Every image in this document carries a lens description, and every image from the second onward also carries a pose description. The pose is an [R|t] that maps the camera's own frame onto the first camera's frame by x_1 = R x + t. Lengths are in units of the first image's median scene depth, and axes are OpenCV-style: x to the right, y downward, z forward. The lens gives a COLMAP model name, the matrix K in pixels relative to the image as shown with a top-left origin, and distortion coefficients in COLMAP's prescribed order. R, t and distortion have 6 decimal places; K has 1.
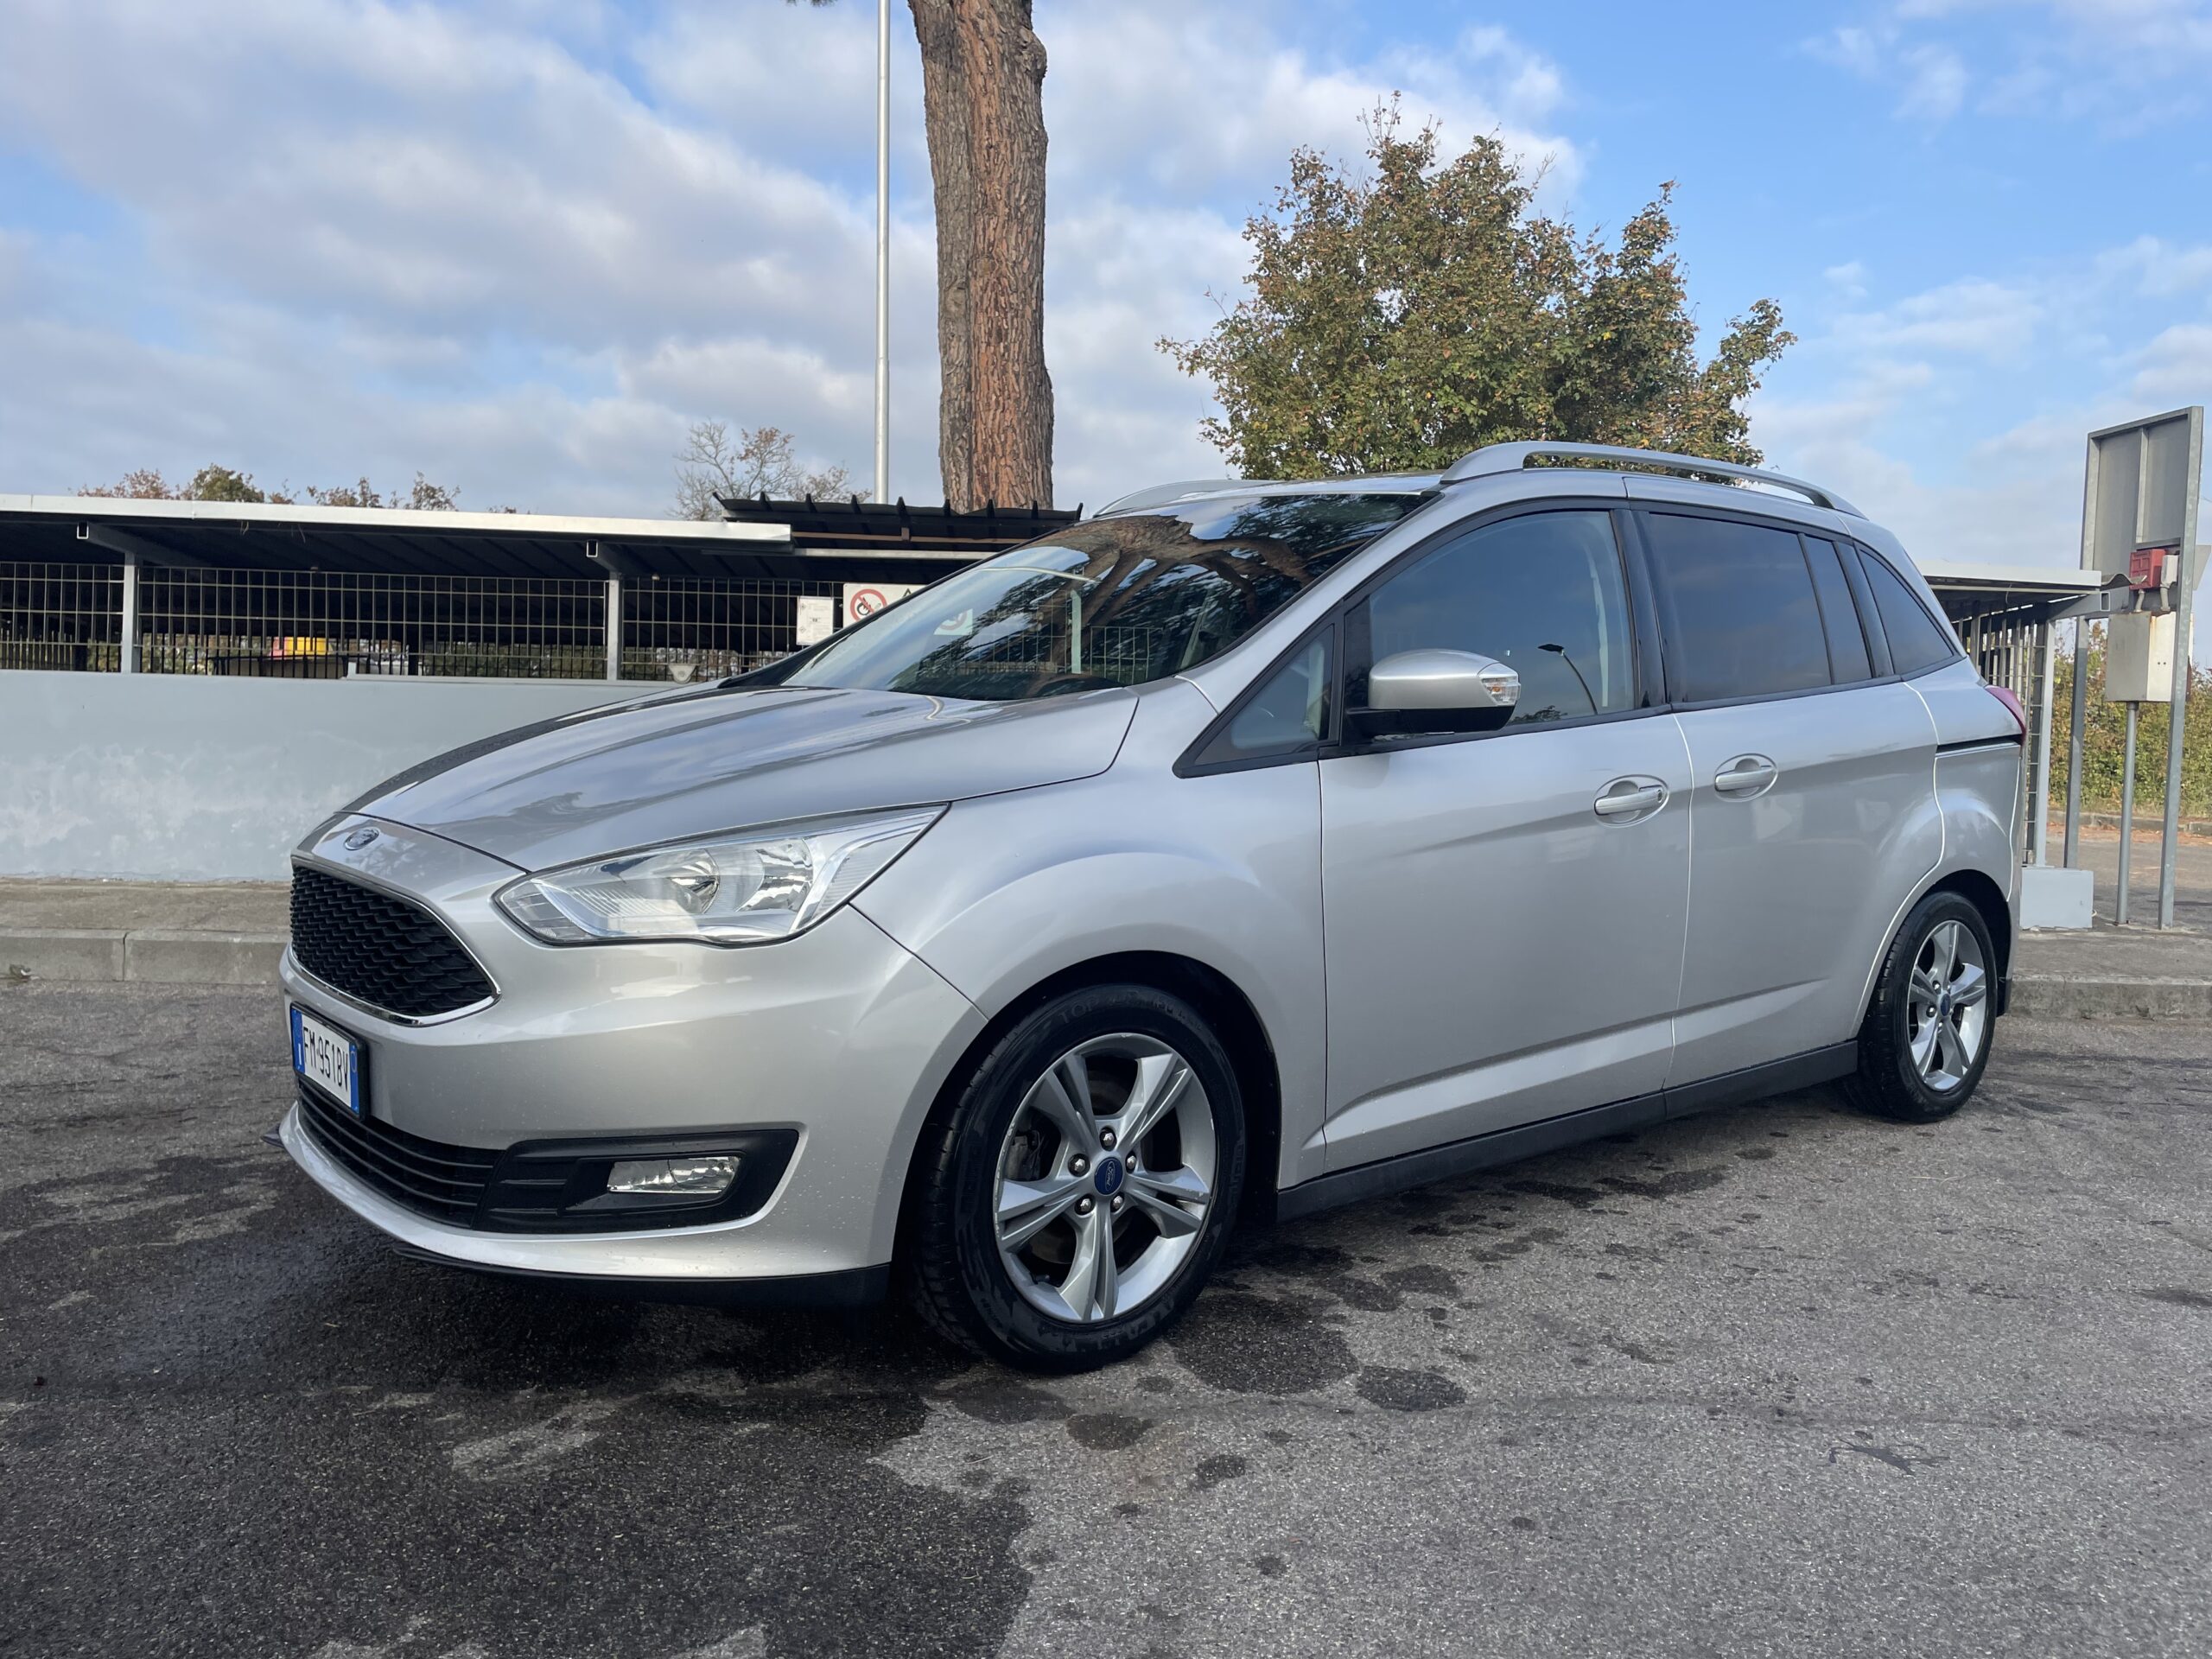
lens RADIAL K [[1660.7, 0, 1124.5], [0, 1660.7, 789.6], [0, 0, 1]] dist [0.099433, -0.123029]
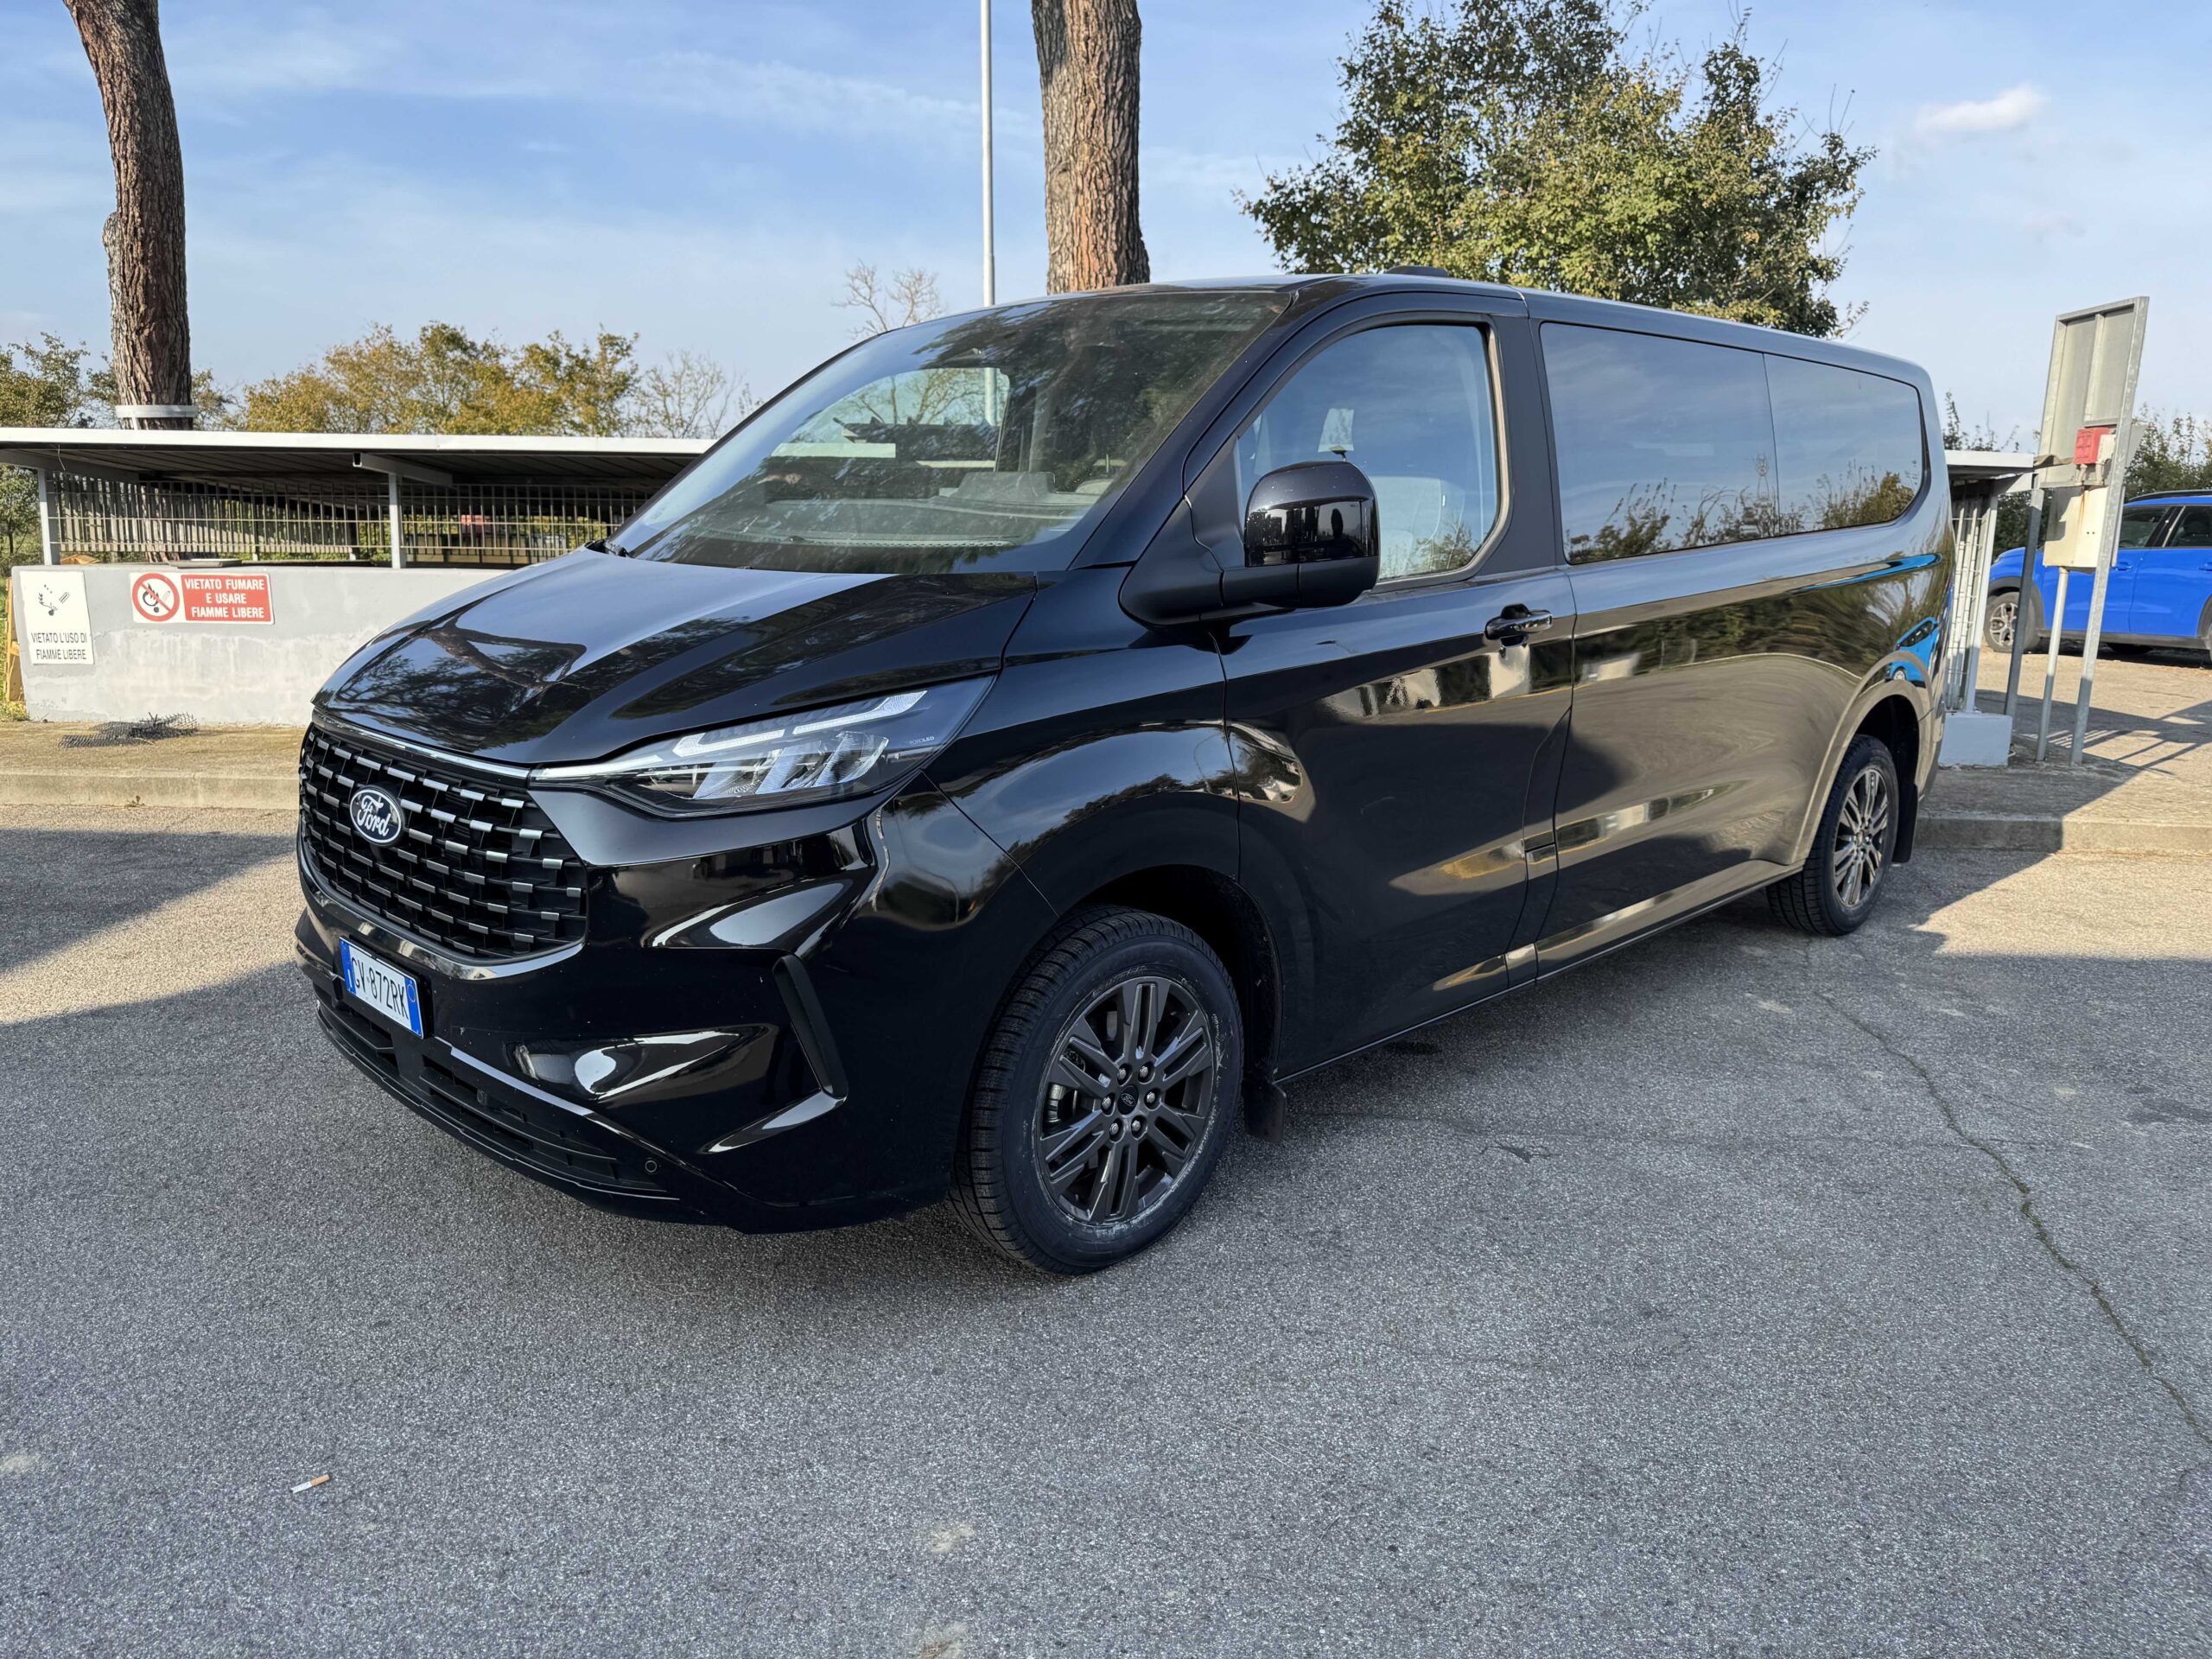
lens RADIAL K [[1577.6, 0, 1096.5], [0, 1577.6, 842.4], [0, 0, 1]] dist [0.003910, -0.002219]
pose [[0.993831, 0.006618, -0.110708, 0.056793], [0.010582, 0.988006, 0.154054, -0.032547], [0.110400, -0.154275, 0.981841, -0.116753]]
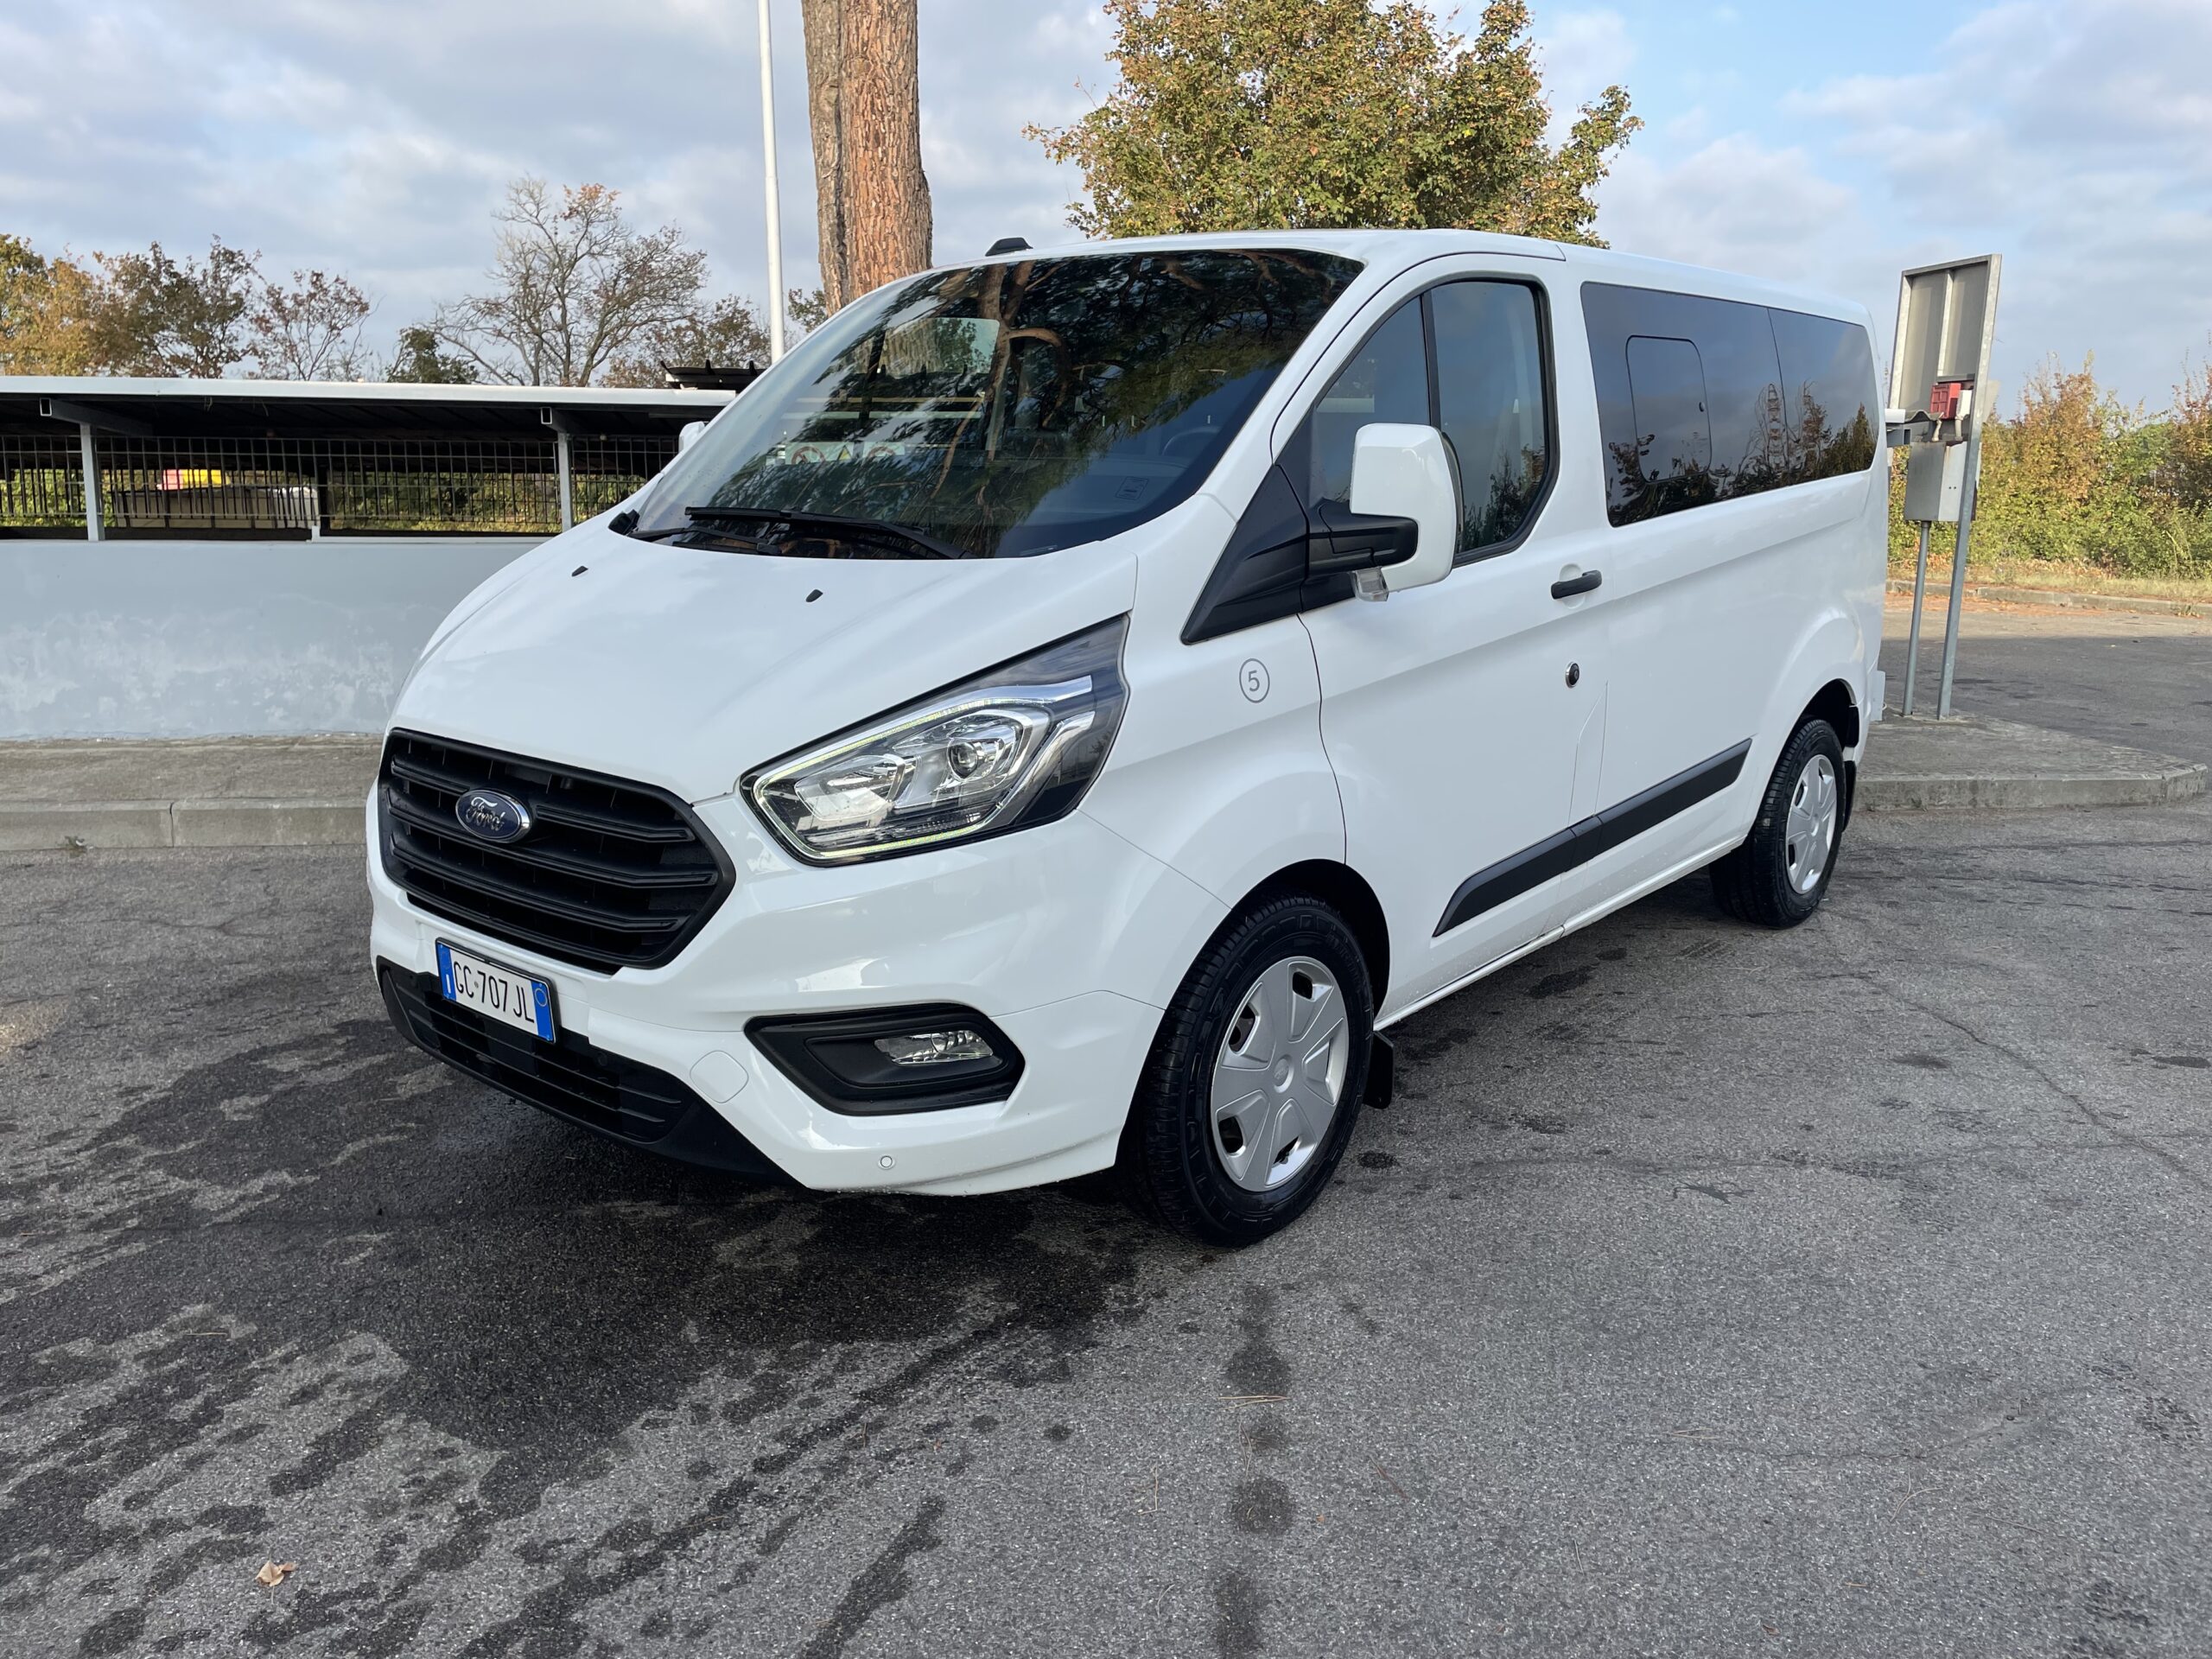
lens RADIAL K [[1663.2, 0, 1119.0], [0, 1663.2, 789.1], [0, 0, 1]] dist [0.094574, -0.113919]
pose [[0.995633, -0.034870, 0.086592, -0.043079], [0.021898, 0.988974, 0.146463, -0.043594], [-0.090745, -0.143927, 0.985419, -0.083550]]
